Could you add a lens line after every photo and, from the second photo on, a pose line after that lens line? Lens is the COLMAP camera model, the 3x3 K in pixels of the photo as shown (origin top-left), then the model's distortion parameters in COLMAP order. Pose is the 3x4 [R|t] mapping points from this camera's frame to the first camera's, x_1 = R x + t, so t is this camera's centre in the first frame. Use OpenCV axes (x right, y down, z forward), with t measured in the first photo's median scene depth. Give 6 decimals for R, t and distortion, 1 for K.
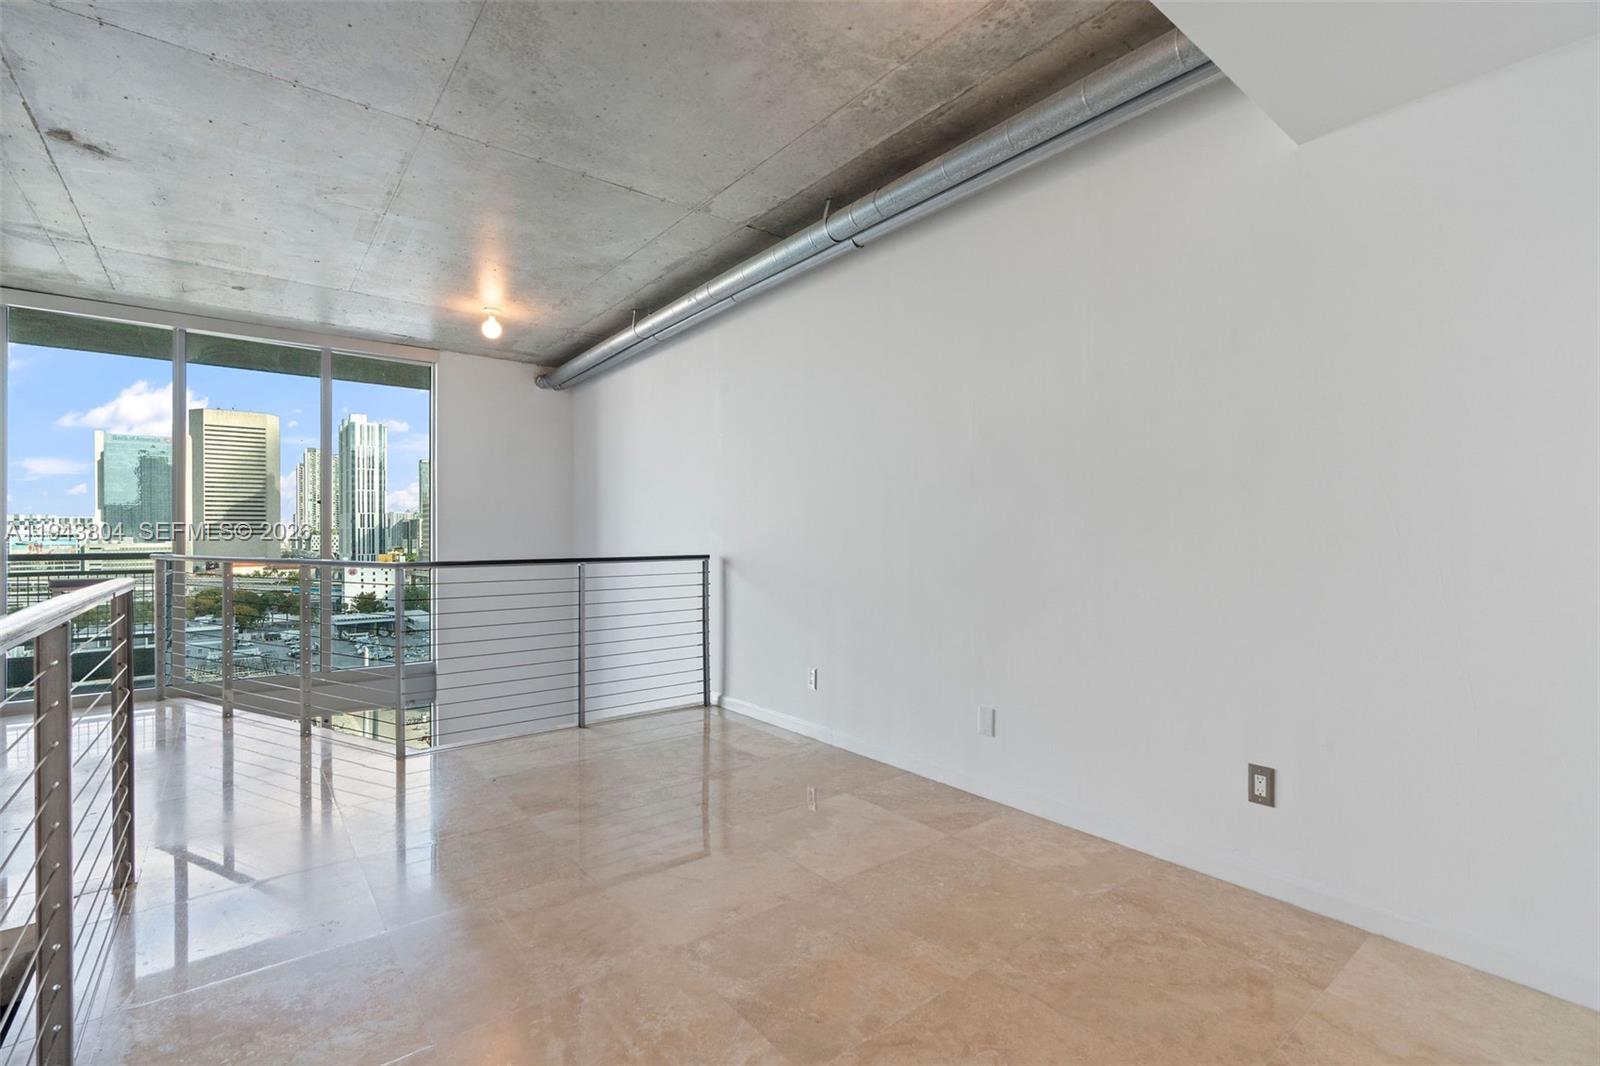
lens RADIAL K [[718.5, 0, 799.2], [0, 718.5, 534.7], [0, 0, 1]] dist [-0.005288, 0.001232]
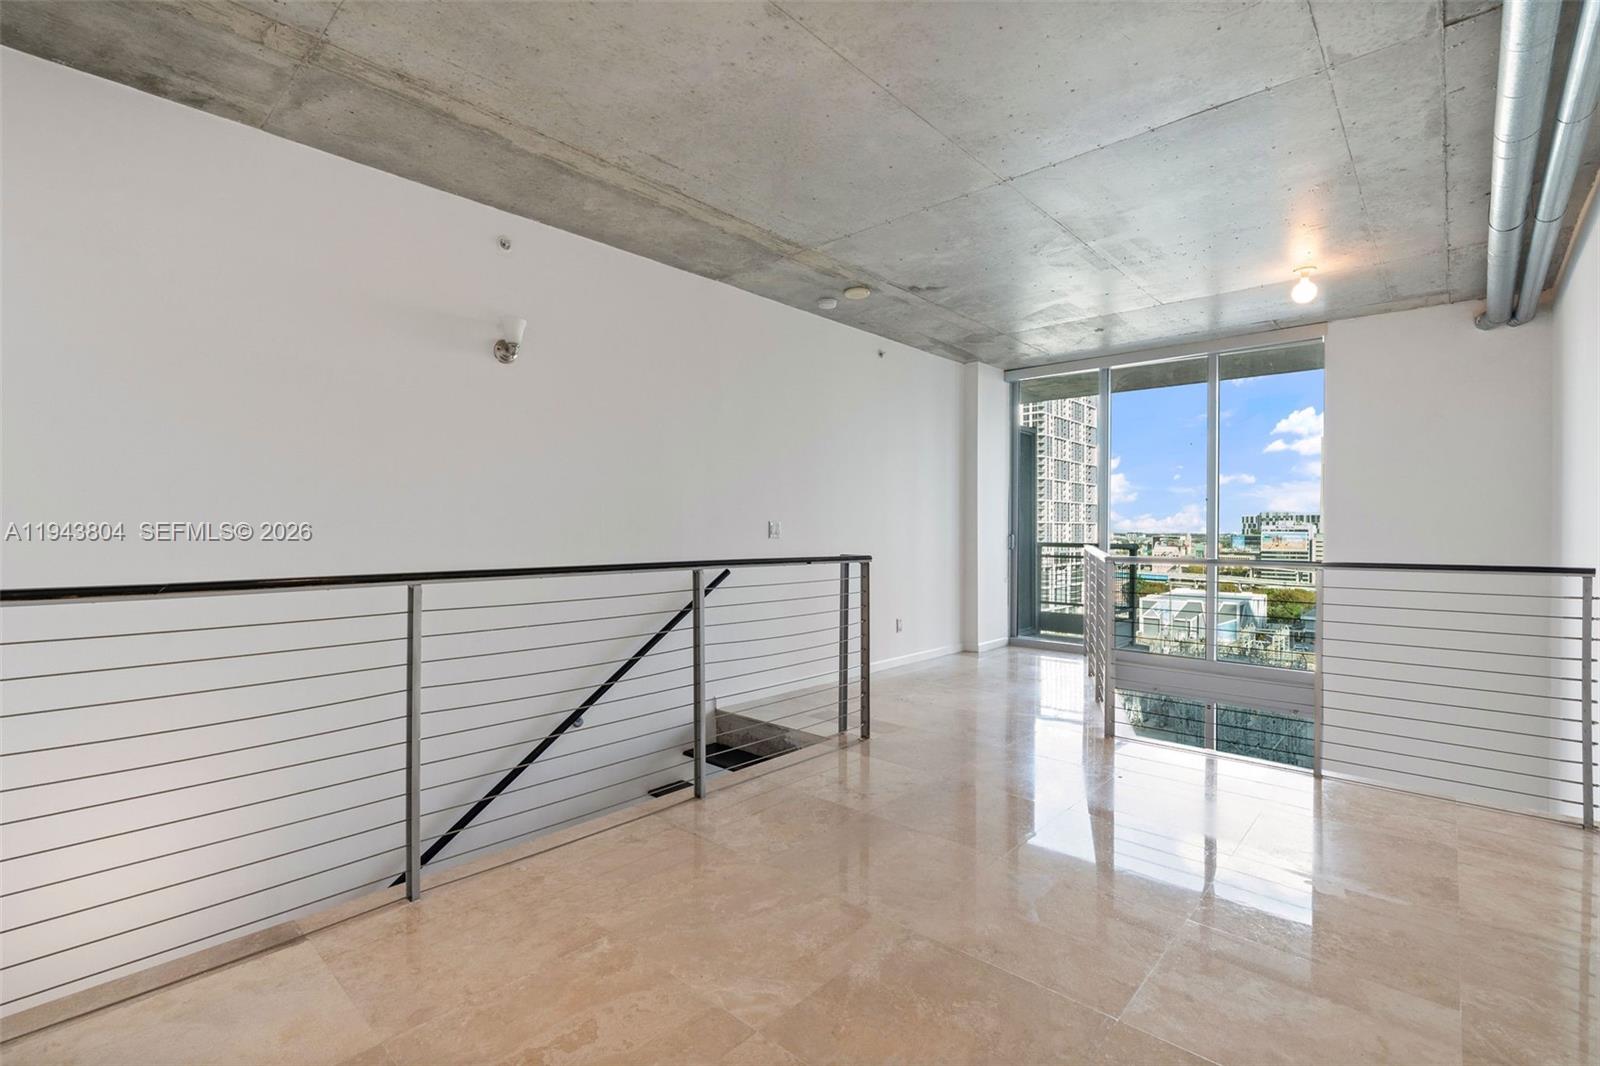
lens RADIAL K [[721.2, 0, 797.5], [0, 721.2, 531.3], [0, 0, 1]] dist [-0.006884, 0.000874]
pose [[0.157777, 0.004606, -0.987464, 0.425072], [-0.004090, 0.999984, 0.004011, -0.001555], [0.987466, 0.003406, 0.157793, 0.345909]]
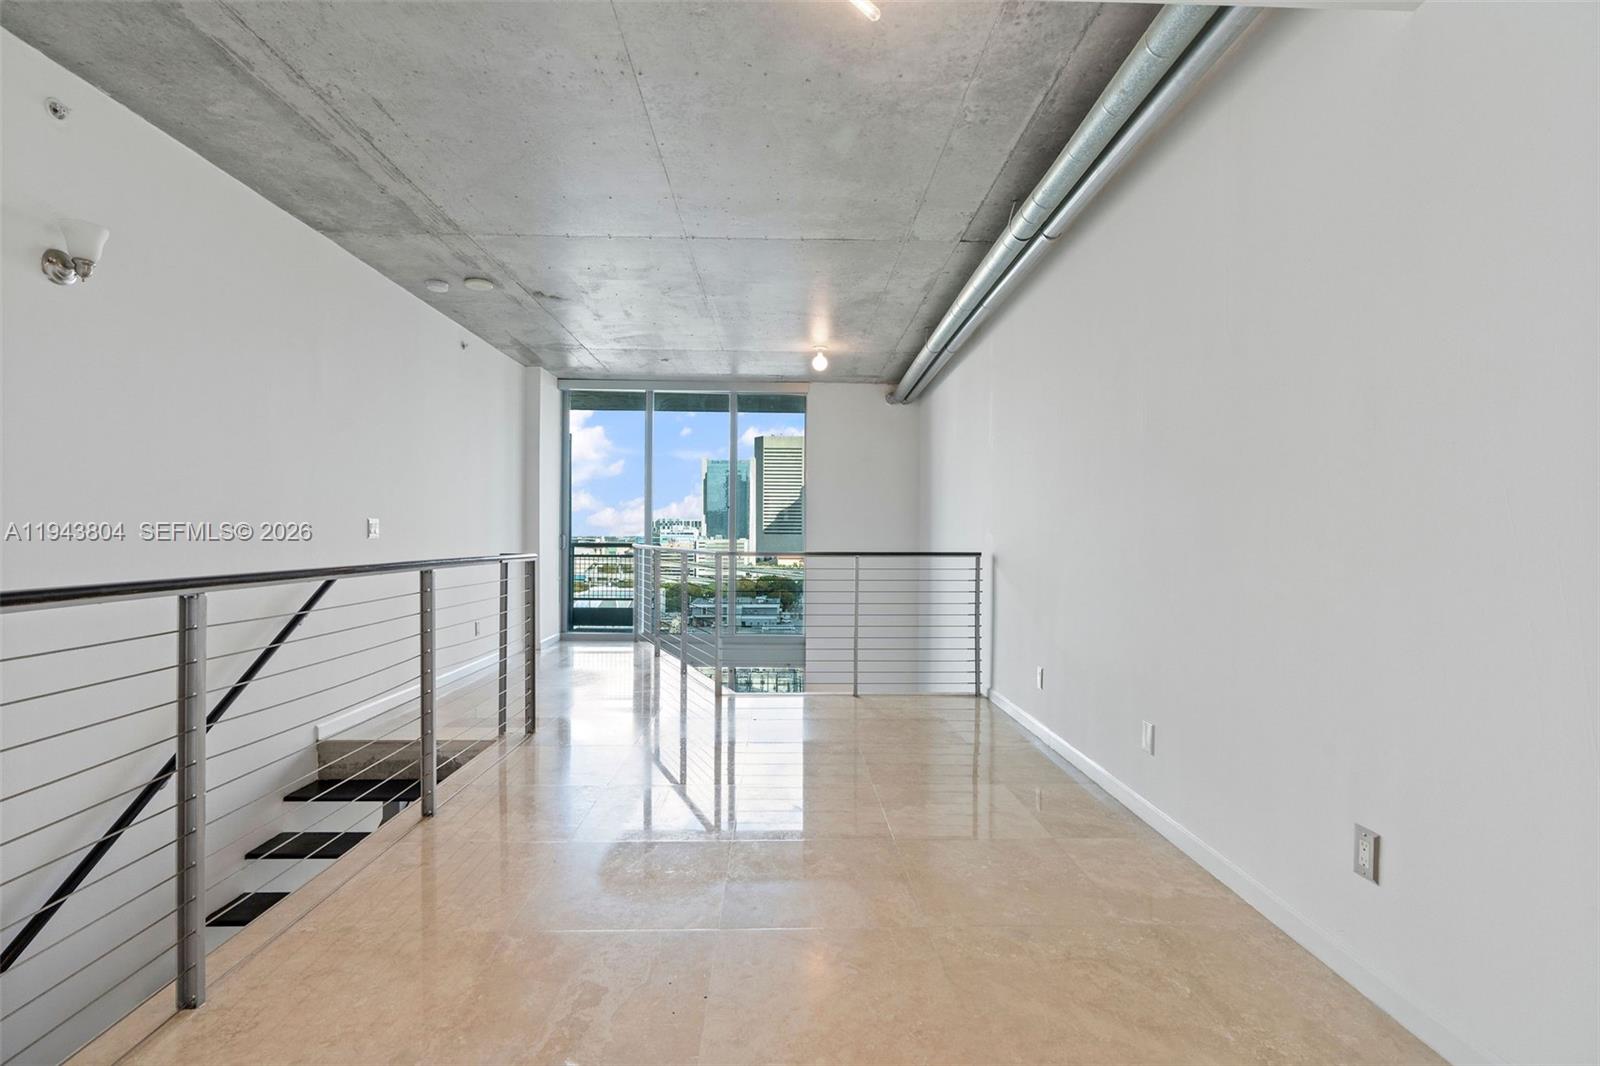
lens RADIAL K [[719.7, 0, 797.2], [0, 719.7, 538.8], [0, 0, 1]] dist [-0.001675, 0.001163]
pose [[0.797749, 0.010086, -0.602905, 0.364266], [-0.008151, 0.999949, 0.005943, 0.005547], [0.602934, 0.000173, 0.797791, 0.004820]]
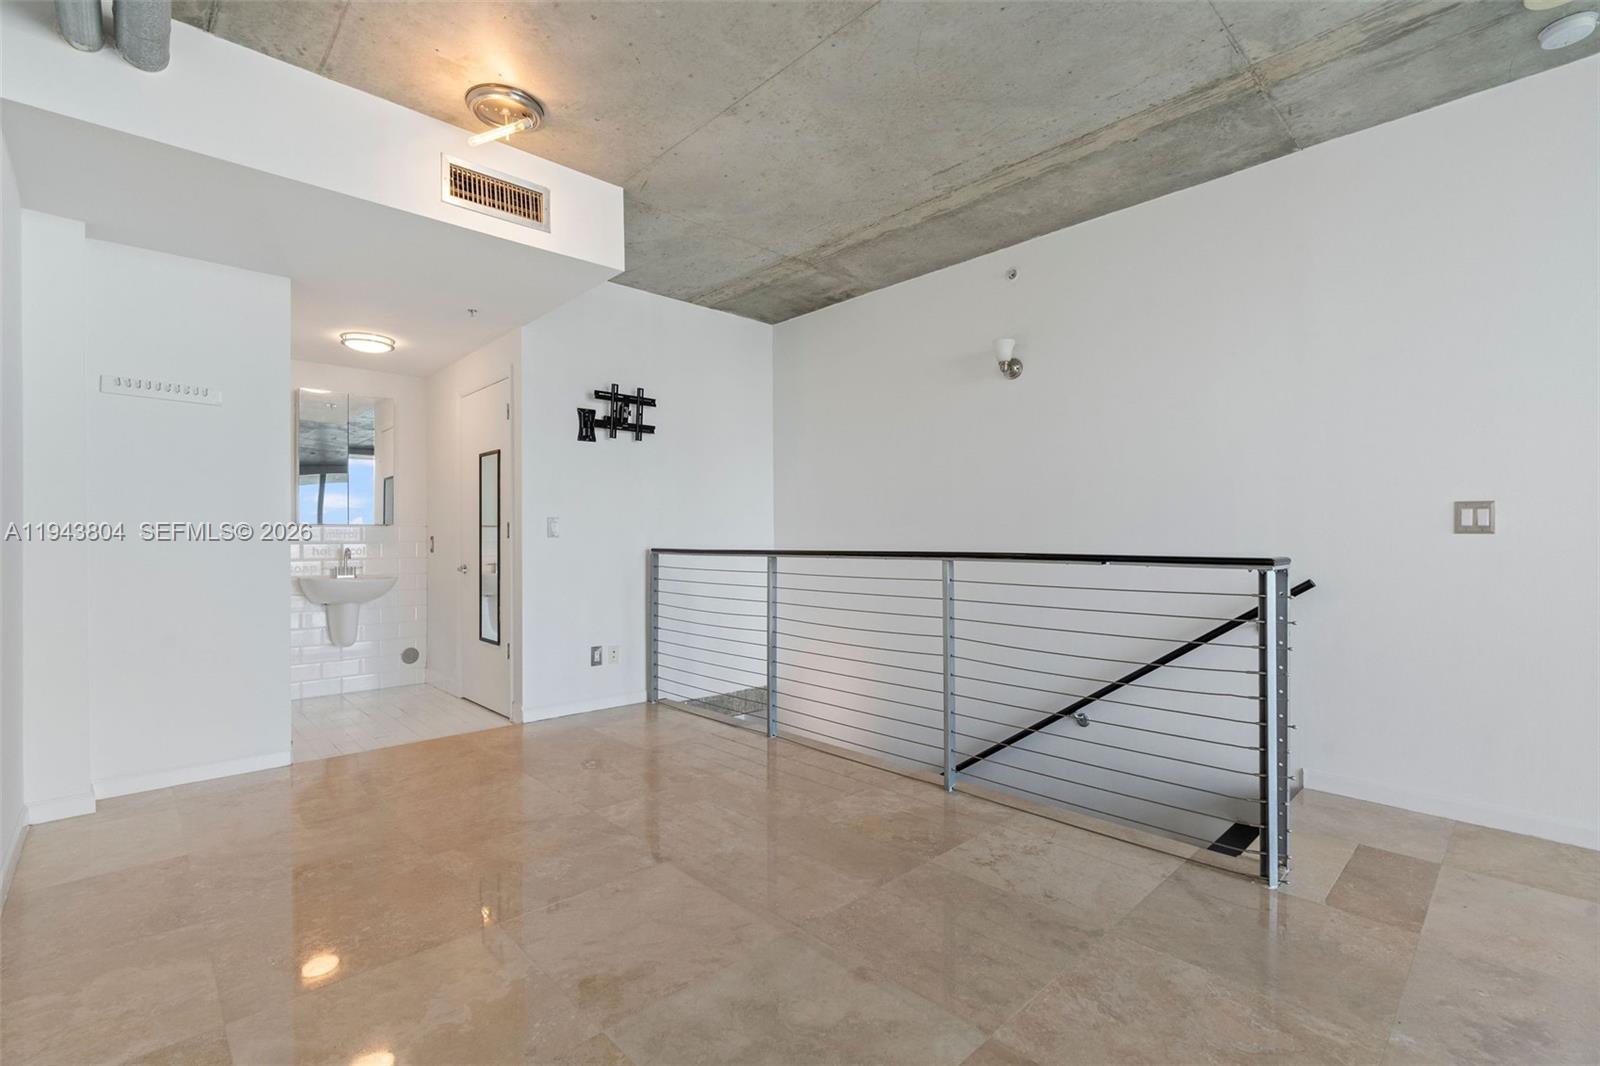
lens RADIAL K [[718.5, 0, 799.2], [0, 718.5, 534.7], [0, 0, 1]] dist [-0.005288, 0.001232]
pose [[-0.995795, 0.005625, -0.091434, -0.142348], [0.005920, 0.999978, -0.002956, 0.017190], [0.091415, -0.003485, -0.995807, 1.139692]]
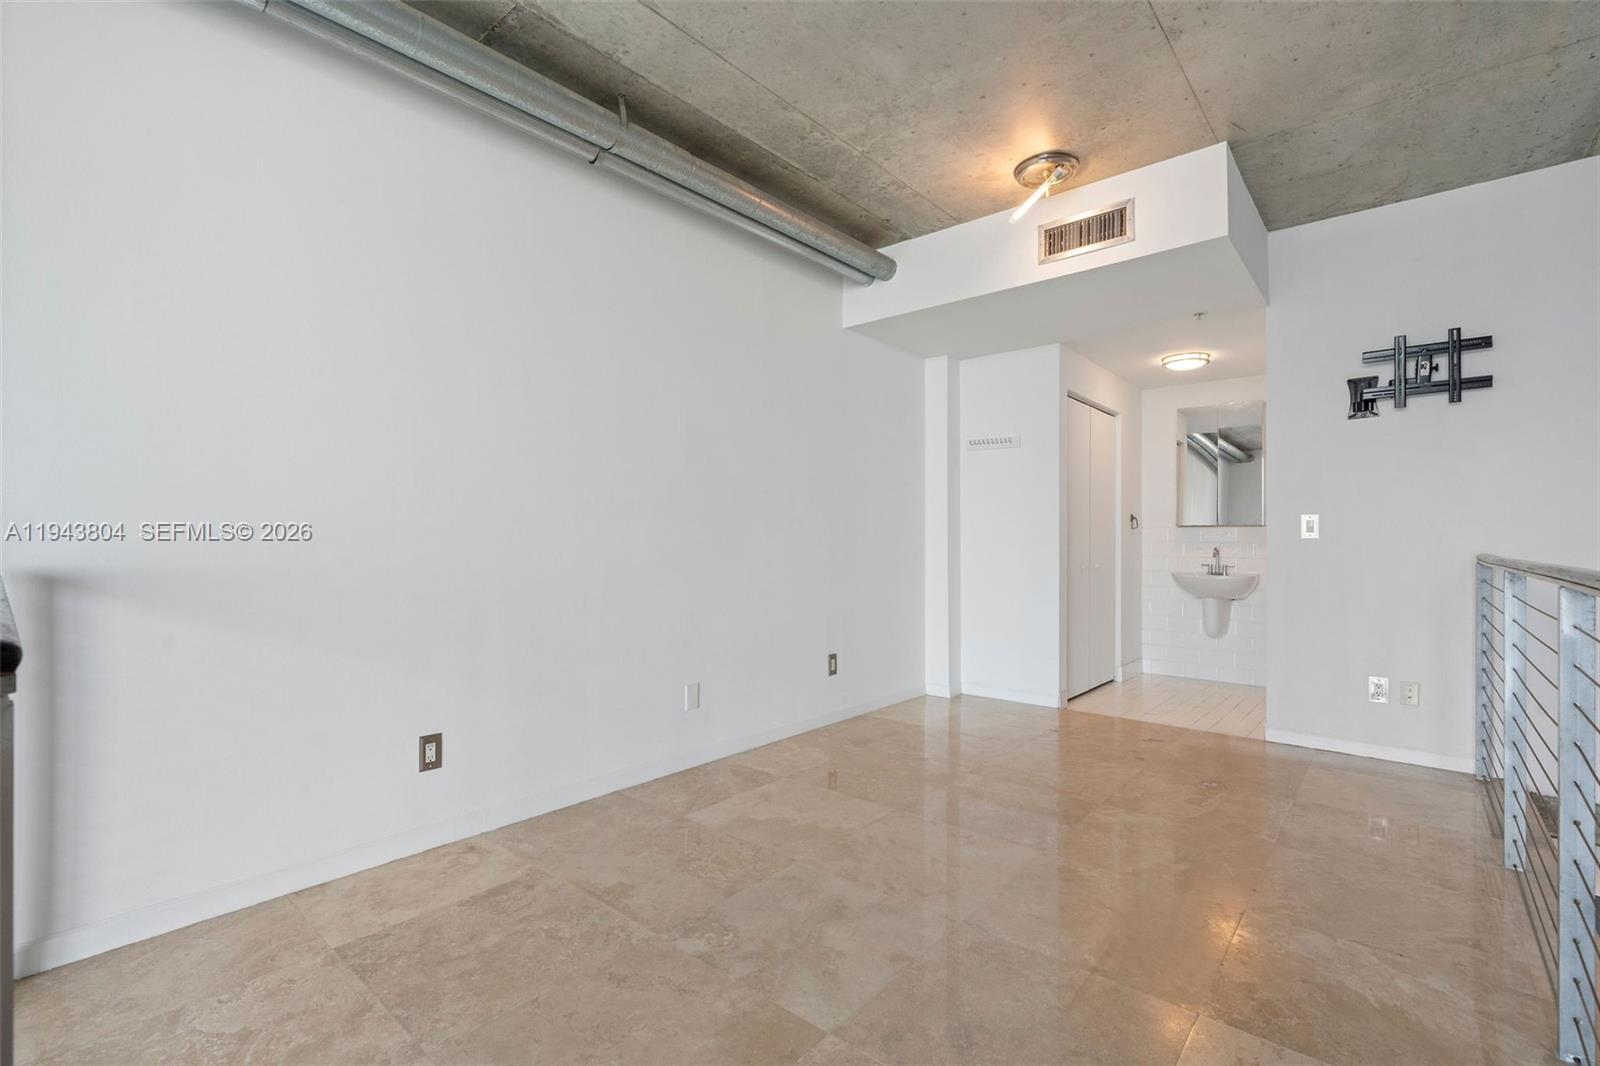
lens RADIAL K [[718.5, 0, 799.2], [0, 718.5, 534.7], [0, 0, 1]] dist [-0.005288, 0.001232]
pose [[-0.192257, 0.009502, 0.981299, -0.675451], [-0.000591, 0.999952, -0.009799, 0.020920], [-0.981344, -0.002464, -0.192242, 0.845713]]
